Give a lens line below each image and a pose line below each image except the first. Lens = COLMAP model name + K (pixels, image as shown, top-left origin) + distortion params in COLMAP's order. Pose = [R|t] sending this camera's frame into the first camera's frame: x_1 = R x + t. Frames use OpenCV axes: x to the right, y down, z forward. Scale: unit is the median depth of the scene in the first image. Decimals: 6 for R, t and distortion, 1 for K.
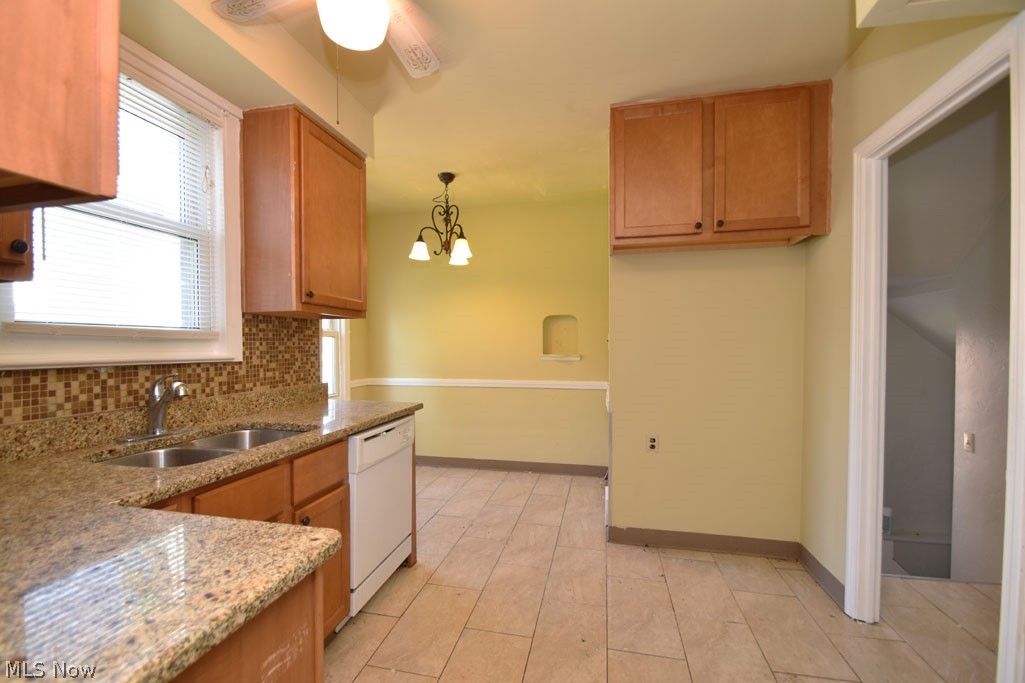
lens RADIAL K [[453.1, 0, 499.7], [0, 453.1, 353.5], [0, 0, 1]] dist [0.004158, -0.010266]
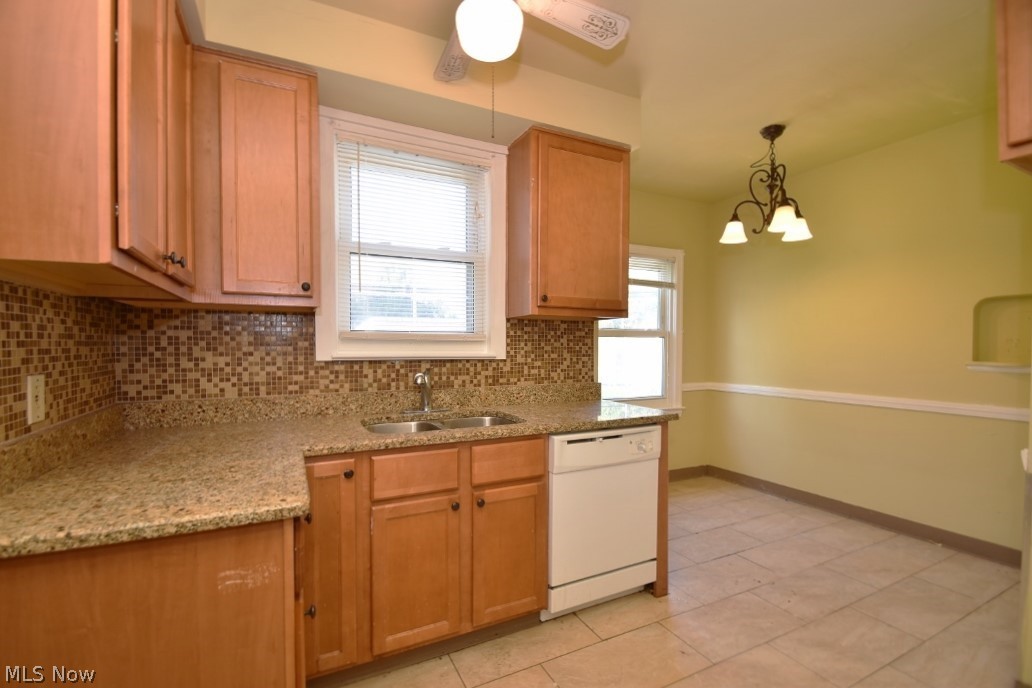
lens RADIAL K [[450.6, 0, 503.1], [0, 450.6, 356.3], [0, 0, 1]] dist [0.006866, -0.013528]
pose [[0.625554, 0.019595, -0.779934, 0.357901], [-0.015726, 0.999798, 0.012505, -0.005359], [0.780022, 0.004443, 0.625736, 0.263488]]
